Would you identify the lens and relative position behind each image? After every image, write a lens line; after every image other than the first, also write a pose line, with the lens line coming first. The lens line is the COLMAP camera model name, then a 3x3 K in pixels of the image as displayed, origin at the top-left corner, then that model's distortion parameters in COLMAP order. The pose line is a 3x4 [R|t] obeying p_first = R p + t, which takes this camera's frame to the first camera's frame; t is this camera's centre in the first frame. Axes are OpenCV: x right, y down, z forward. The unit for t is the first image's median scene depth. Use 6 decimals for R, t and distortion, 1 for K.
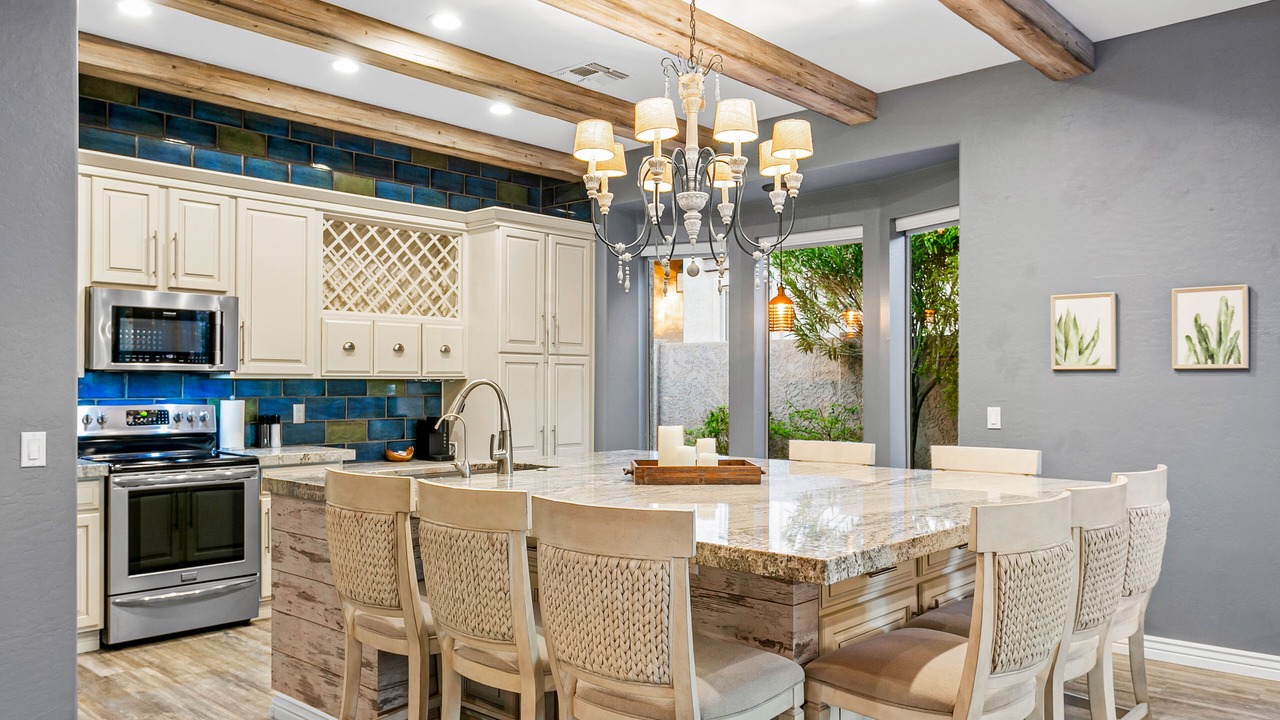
lens RADIAL K [[935.4, 0, 640.1], [0, 935.4, 373.2], [0, 0, 1]] dist [-0.001076, 0.003002]
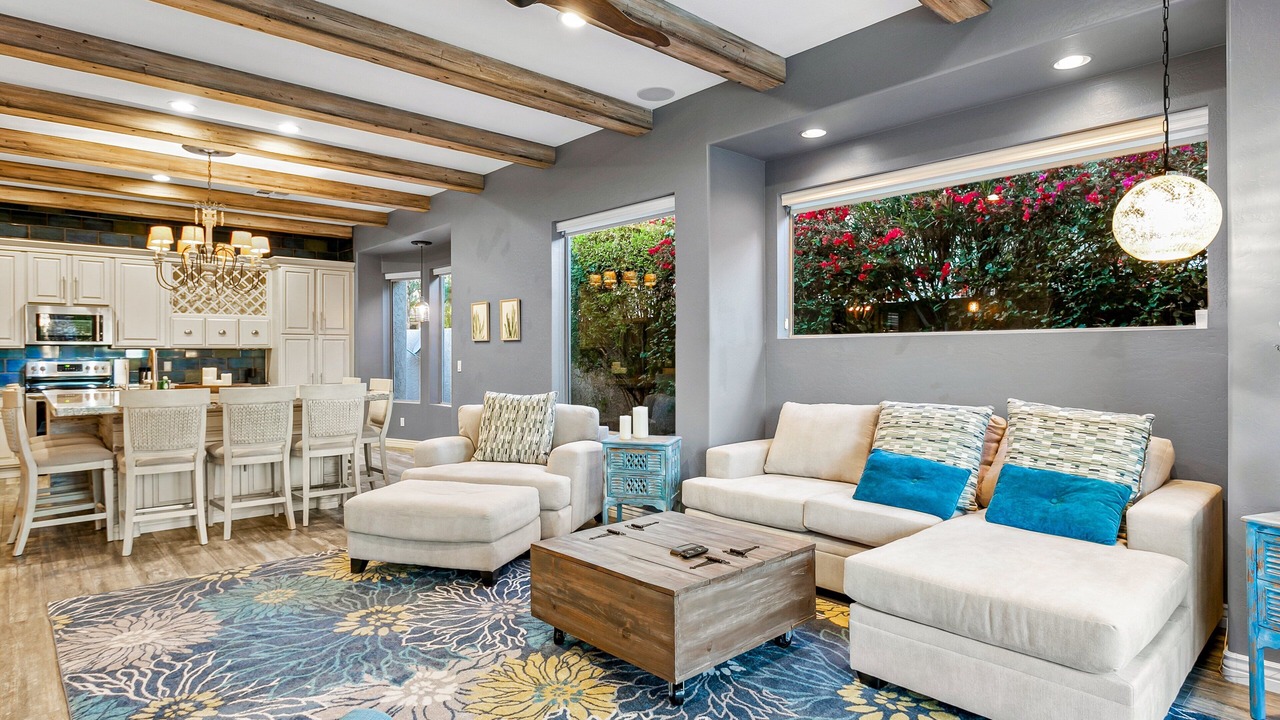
lens RADIAL K [[683.6, 0, 637.7], [0, 683.6, 350.6], [0, 0, 1]] dist [-0.002392, 0.001803]
pose [[0.995691, -0.005211, -0.092586, 0.904207], [0.006004, 0.999948, 0.008291, 0.005554], [0.092538, -0.008811, 0.995670, -0.389985]]
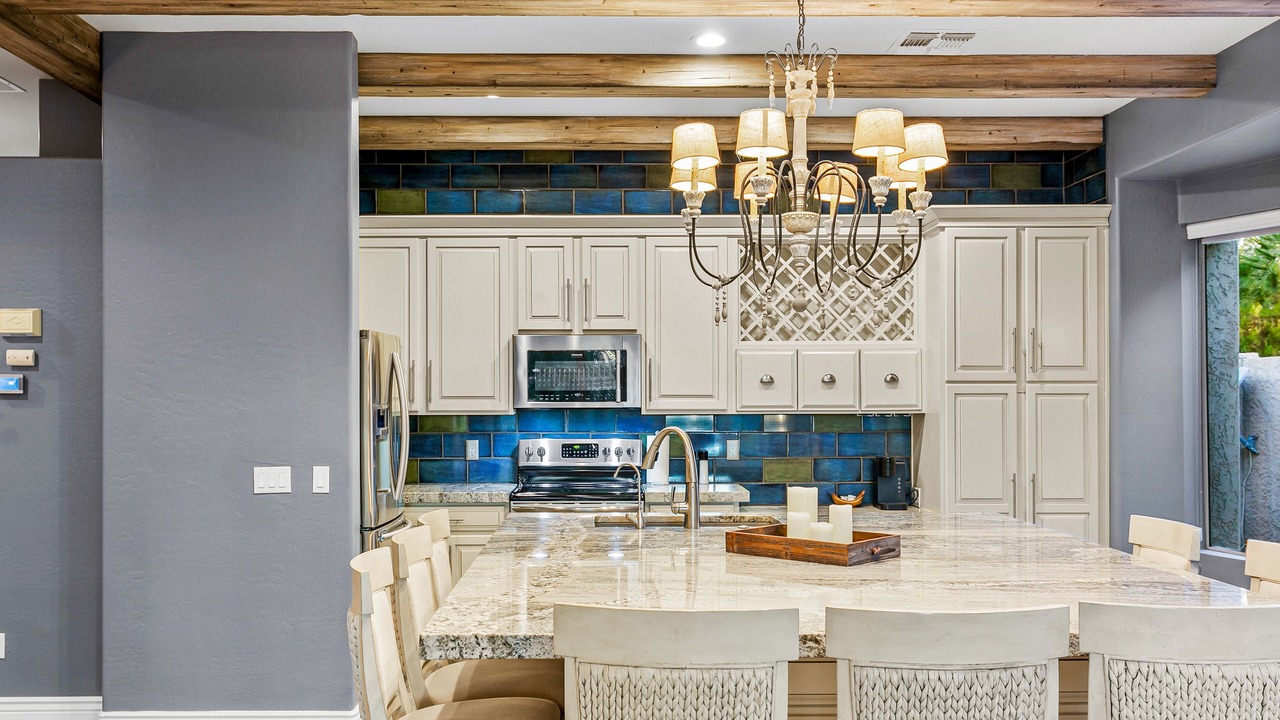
lens RADIAL K [[1165.3, 0, 612.3], [0, 1165.3, 396.1], [0, 0, 1]] dist [-0.002282, 0.007408]
pose [[0.681755, -0.001773, -0.731578, 0.522776], [0.011617, 0.999897, 0.008402, -0.028540], [0.731488, -0.014227, 0.681706, 0.118219]]
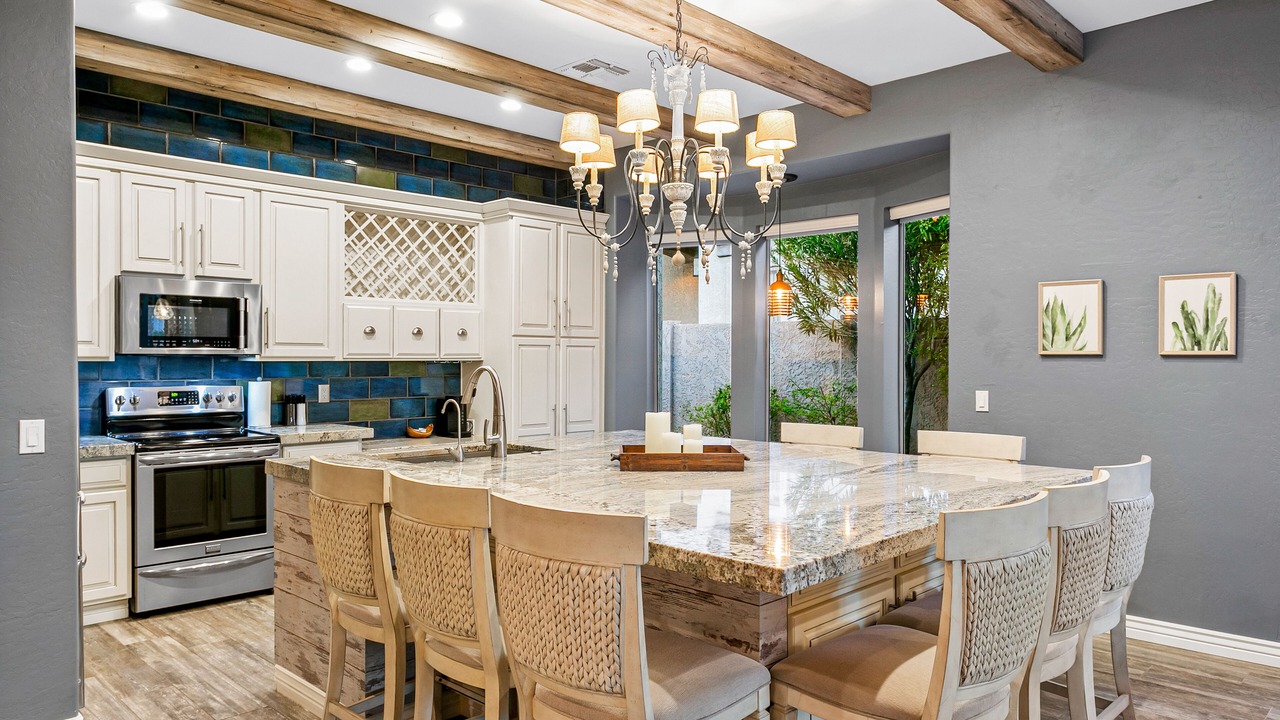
lens RADIAL K [[849.4, 0, 640.0], [0, 849.4, 360.0], [0, 0, 1]] dist [-0.000318, -0.000255]
pose [[0.999455, 0.001137, -0.033002, 0.033537], [-0.000682, 0.999905, 0.013792, -0.010427], [0.033014, -0.013762, 0.999360, 0.054894]]
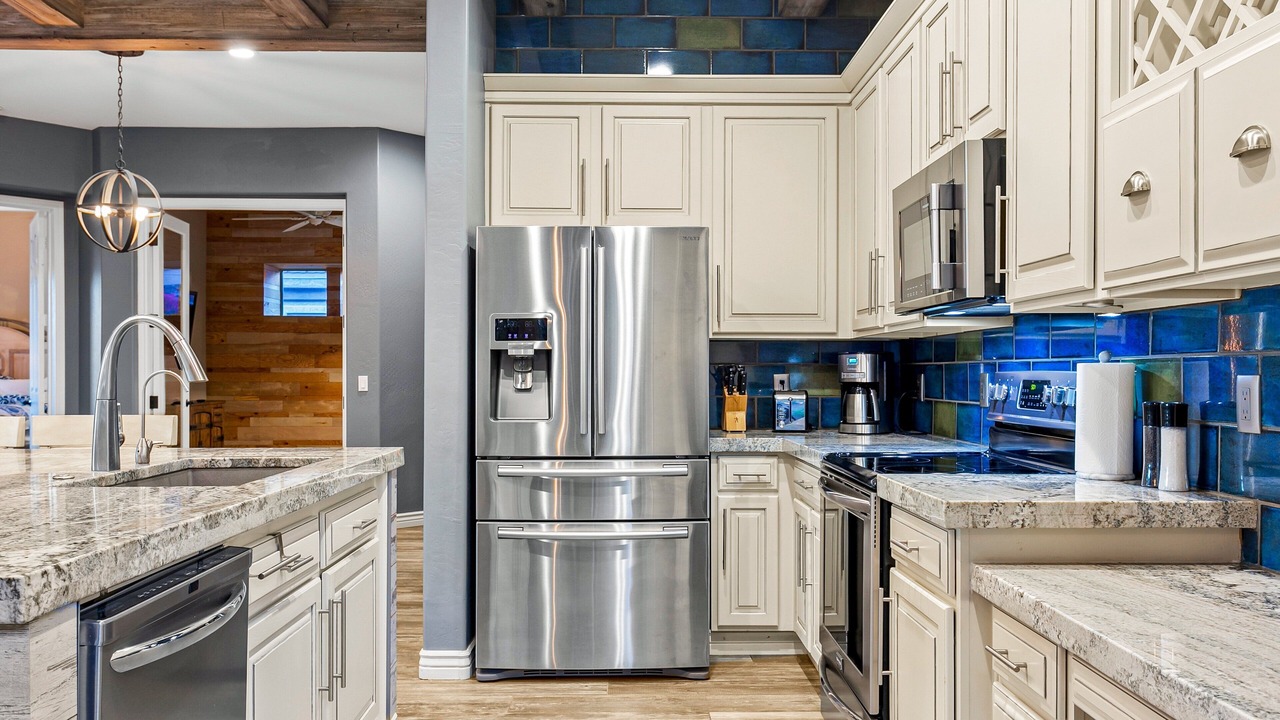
lens RADIAL K [[935.4, 0, 640.1], [0, 935.4, 373.2], [0, 0, 1]] dist [-0.001076, 0.003002]
pose [[-0.726486, -0.000329, -0.687181, 0.001663], [0.006228, 0.999956, -0.007063, 0.040739], [0.687153, -0.009411, -0.726452, 1.333512]]
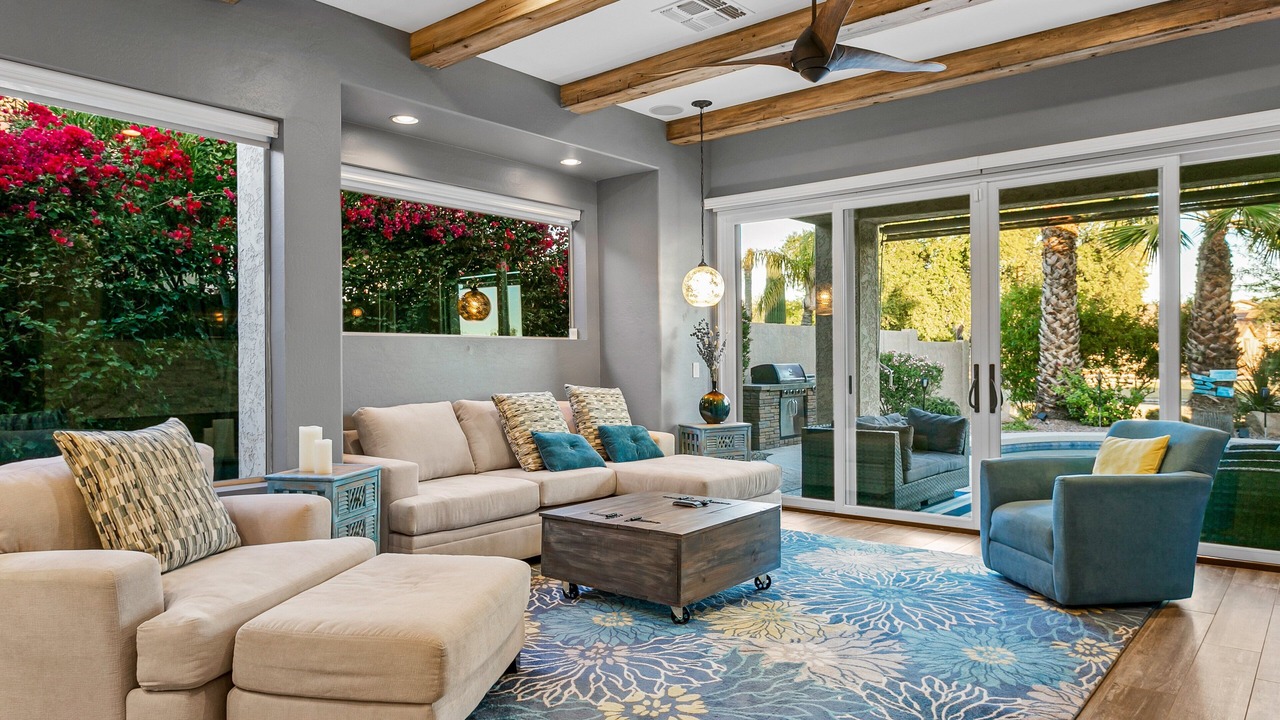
lens RADIAL K [[827.3, 0, 634.7], [0, 827.3, 361.3], [0, 0, 1]] dist [-0.001585, 0.000578]
pose [[-0.040475, -0.001768, 0.999179, 0.021766], [-0.005158, 0.999985, 0.001561, 0.026675], [-0.999167, -0.005091, -0.040484, 0.276770]]
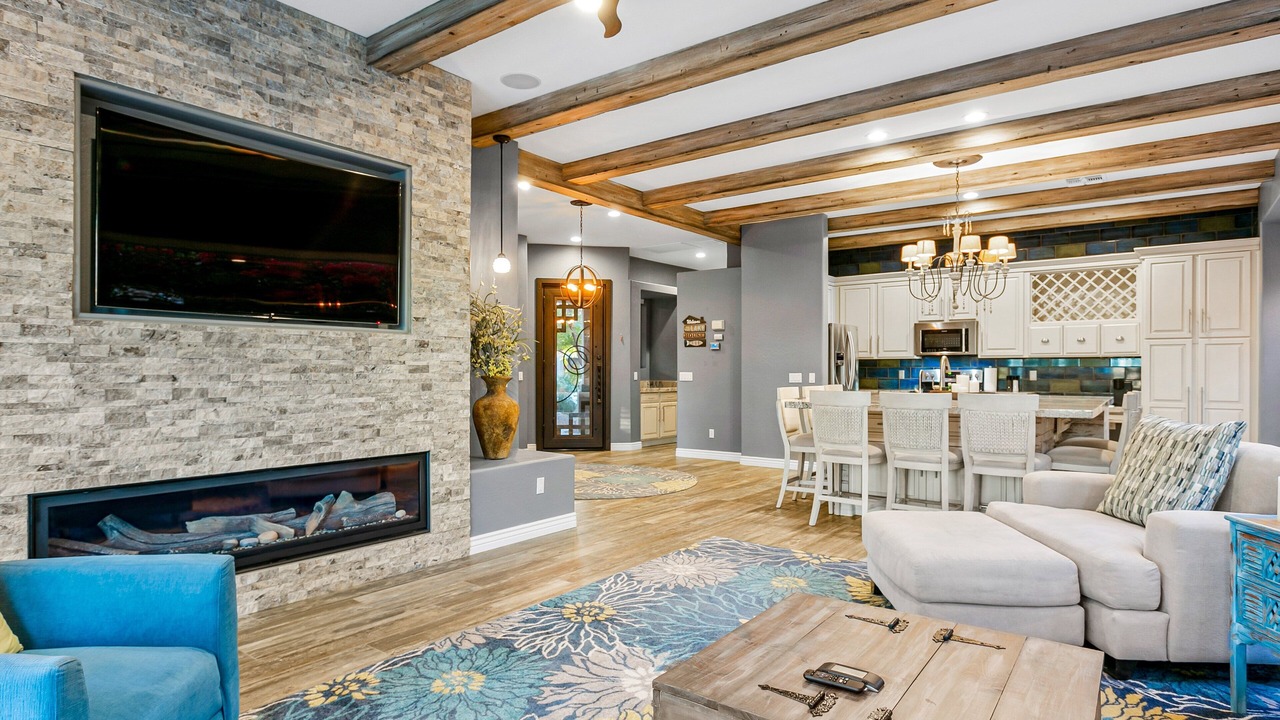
lens RADIAL K [[696.9, 0, 639.1], [0, 696.9, 367.2], [0, 0, 1]] dist [-0.004043, 0.000817]
pose [[0.098415, -0.003051, -0.995141, 1.227802], [0.011092, 0.999937, -0.001969, 0.023718], [0.995084, -0.010844, 0.098443, 0.048737]]
